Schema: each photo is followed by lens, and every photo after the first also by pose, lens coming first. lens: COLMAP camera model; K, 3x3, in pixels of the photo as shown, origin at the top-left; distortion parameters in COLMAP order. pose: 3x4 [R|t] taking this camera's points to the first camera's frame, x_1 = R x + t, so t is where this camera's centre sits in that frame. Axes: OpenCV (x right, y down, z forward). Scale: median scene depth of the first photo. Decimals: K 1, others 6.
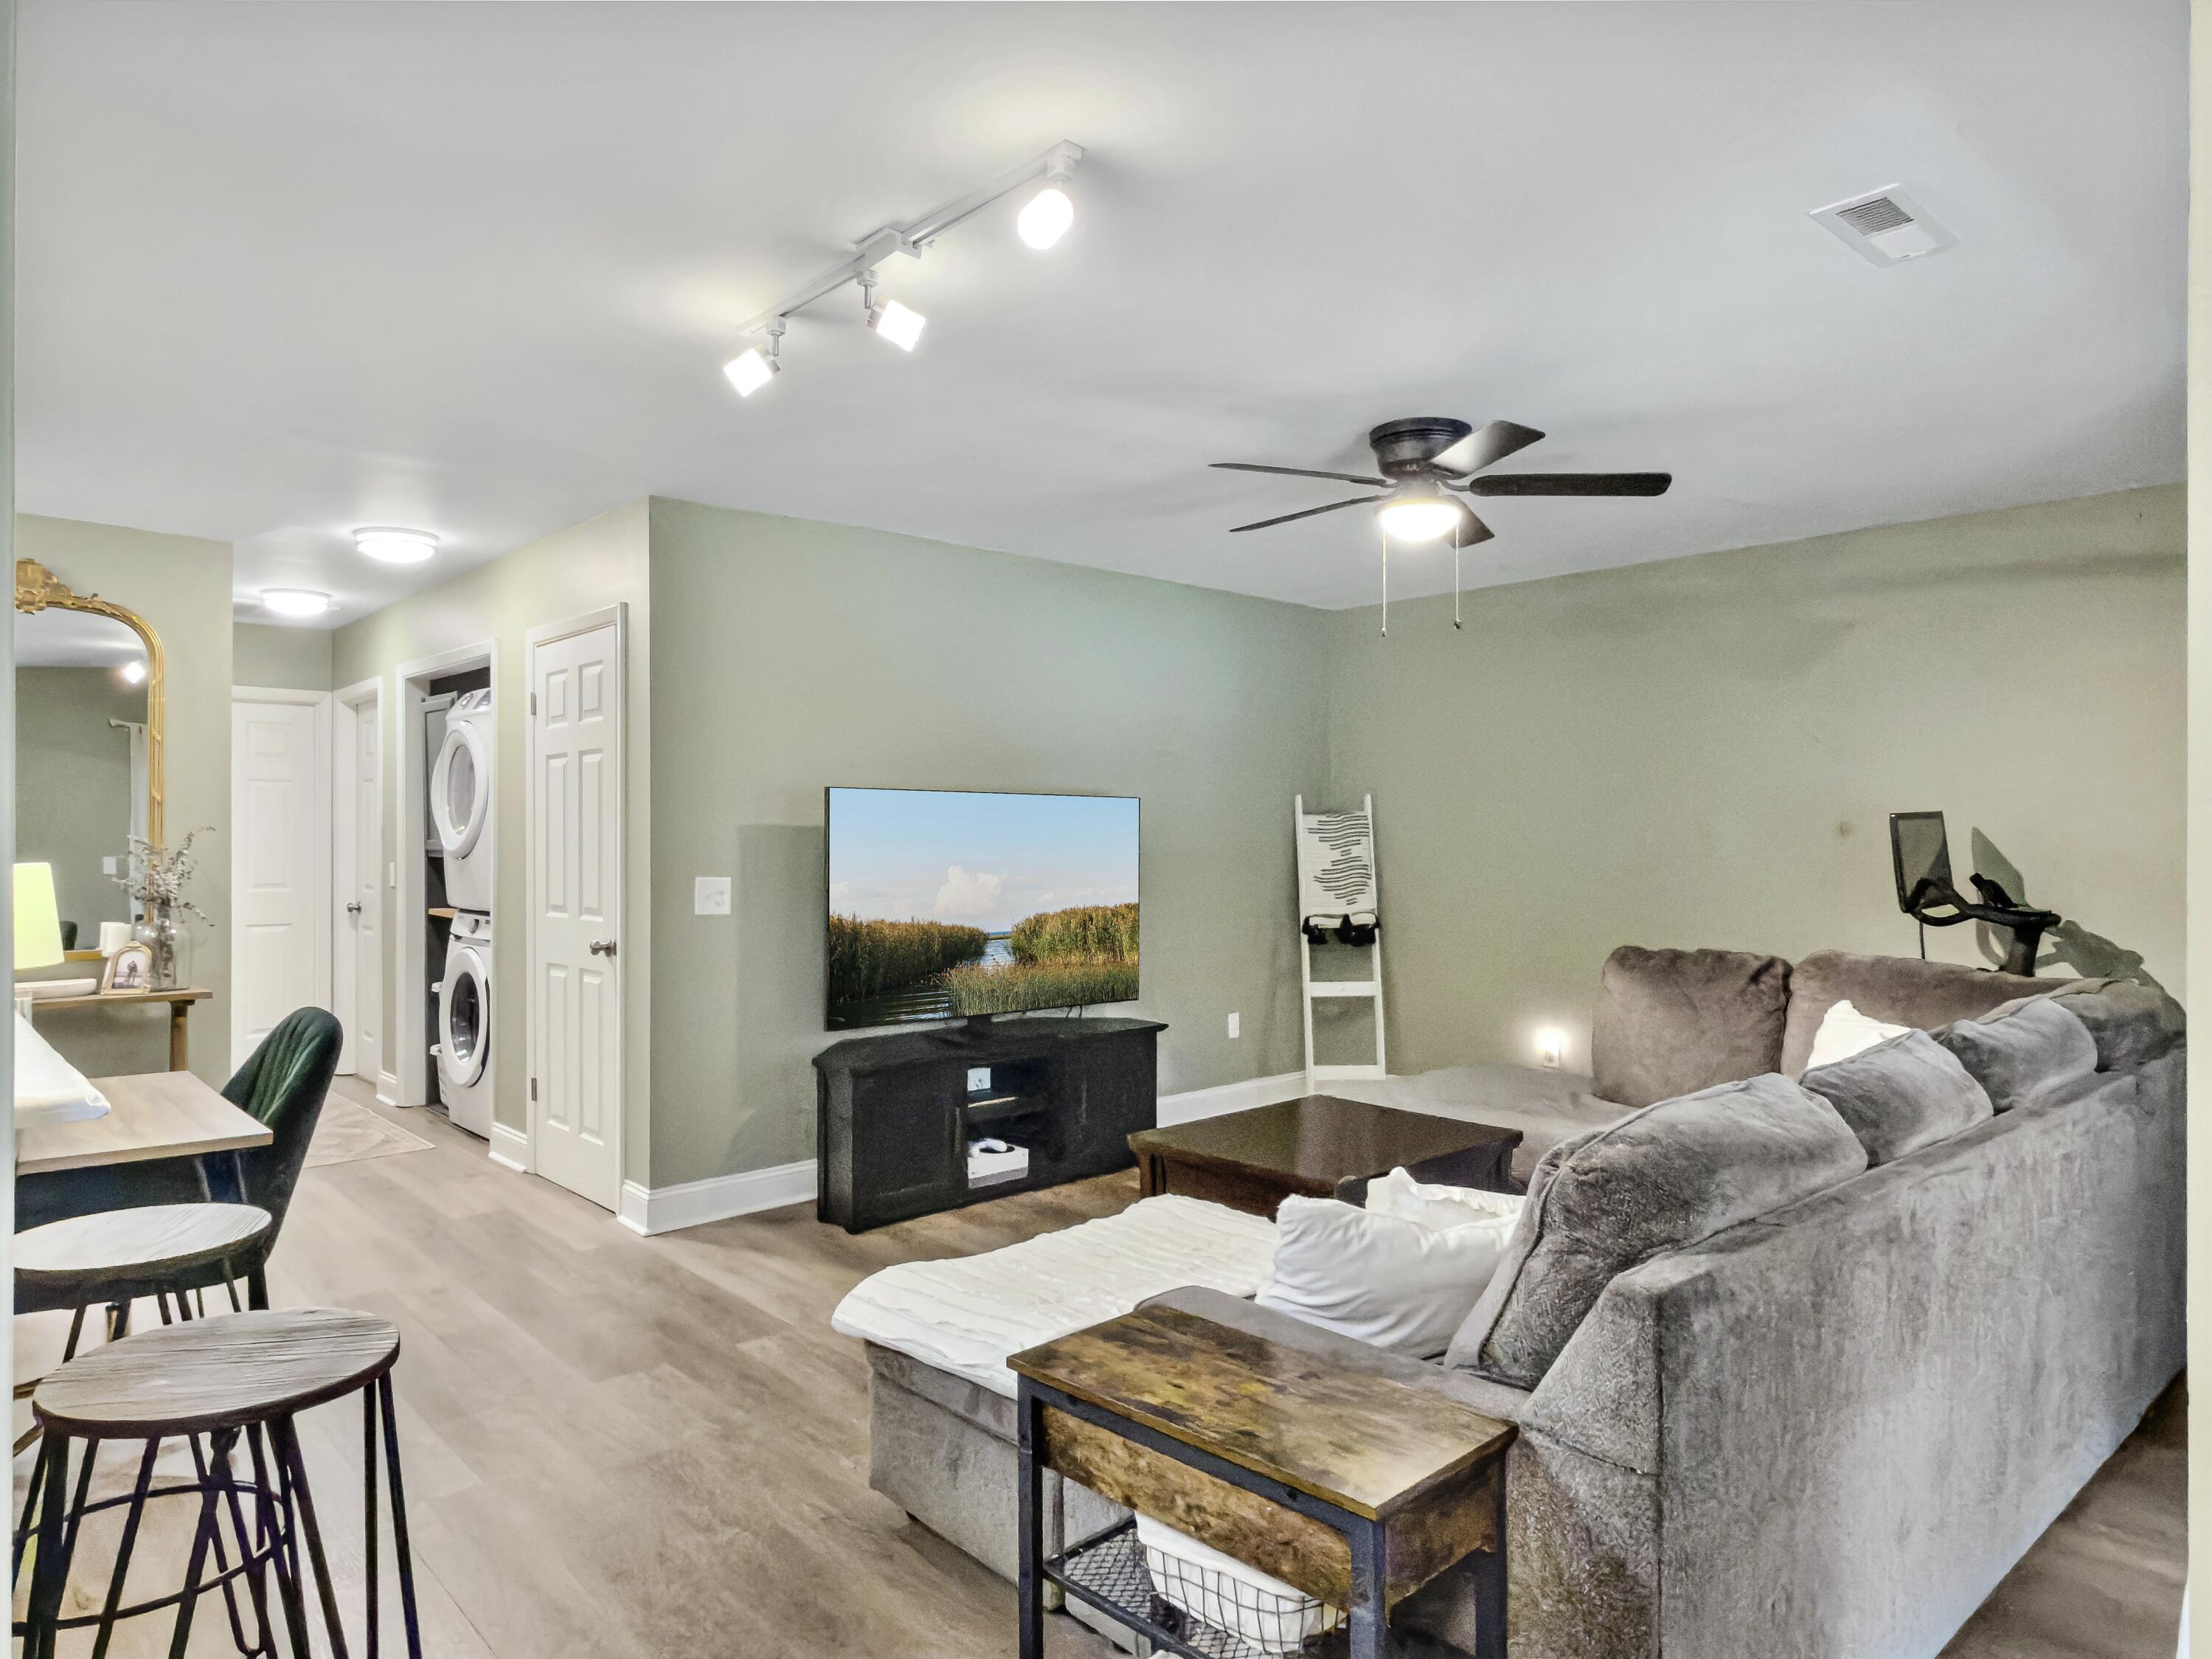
lens RADIAL K [[1366.2, 0, 1106.0], [0, 1366.2, 829.5], [0, 0, 1]] dist [0.000507, 0.000278]
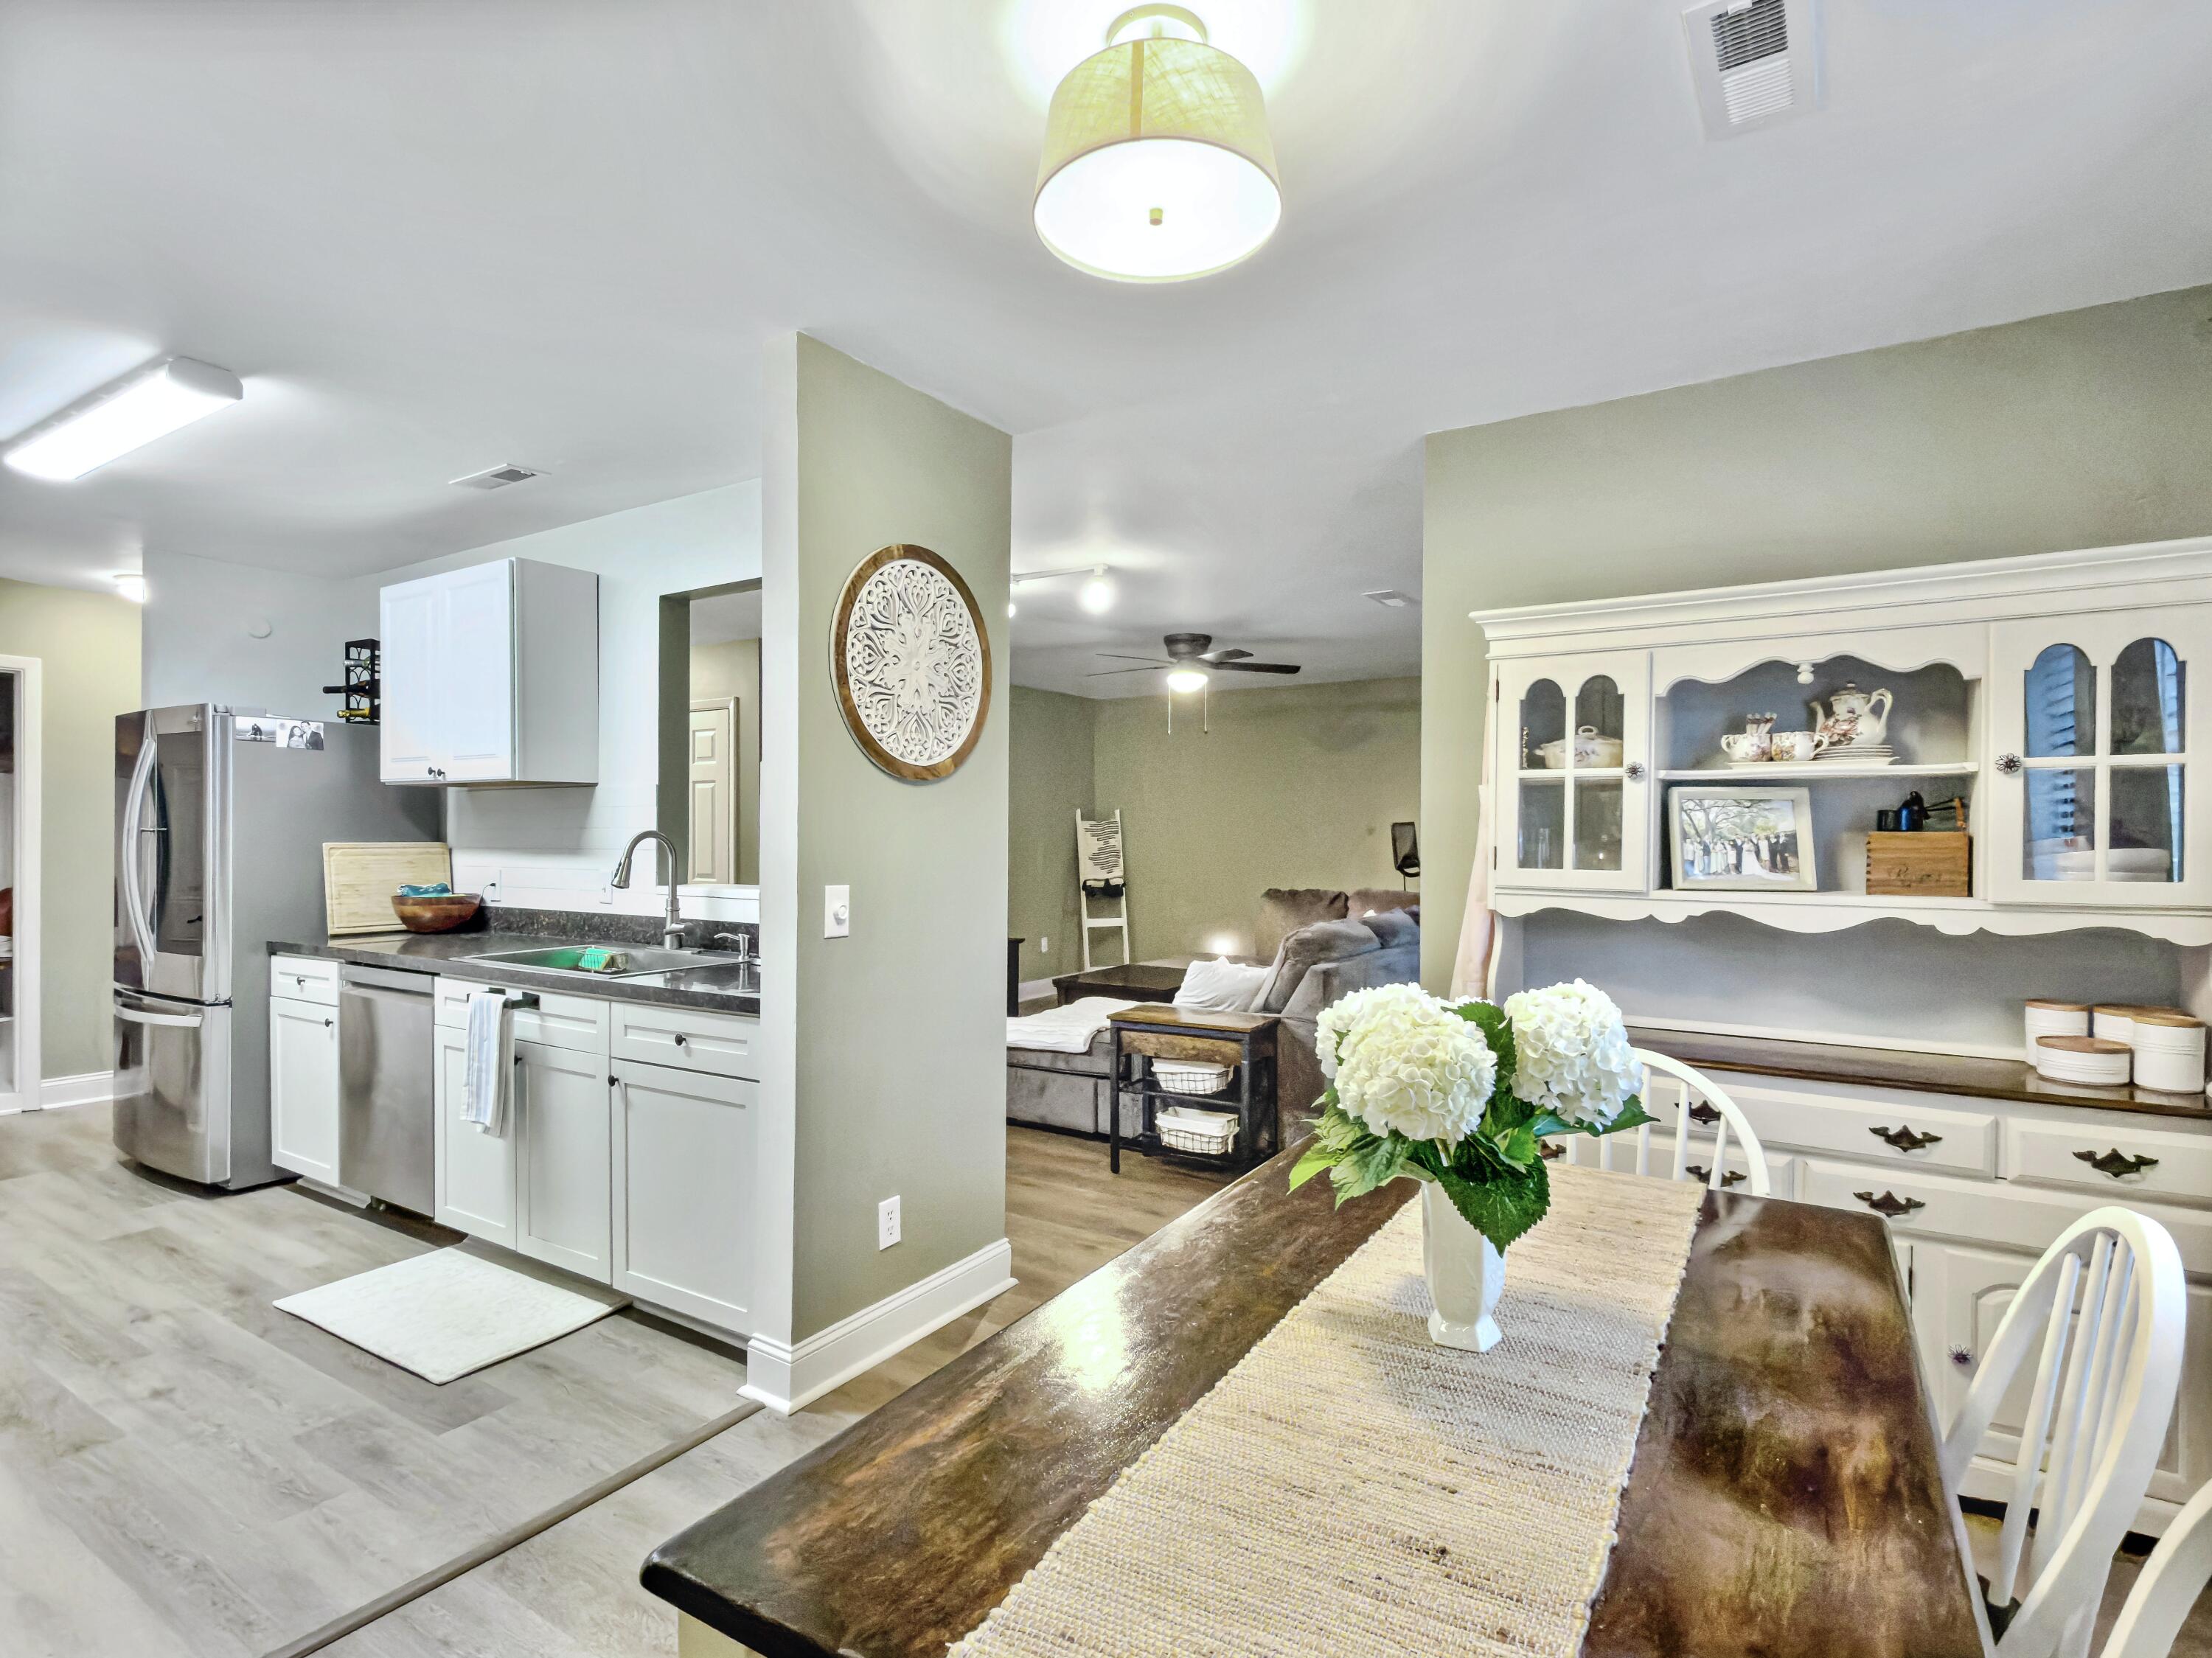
lens RADIAL K [[1112.7, 0, 1106.0], [0, 1112.7, 829.0], [0, 0, 1]] dist [-0.000025, -0.000009]
pose [[0.964956, 0.004304, 0.262375, -0.195626], [-0.004343, 0.999990, -0.000430, 0.000141], [-0.262374, -0.000725, 0.964966, -0.352128]]
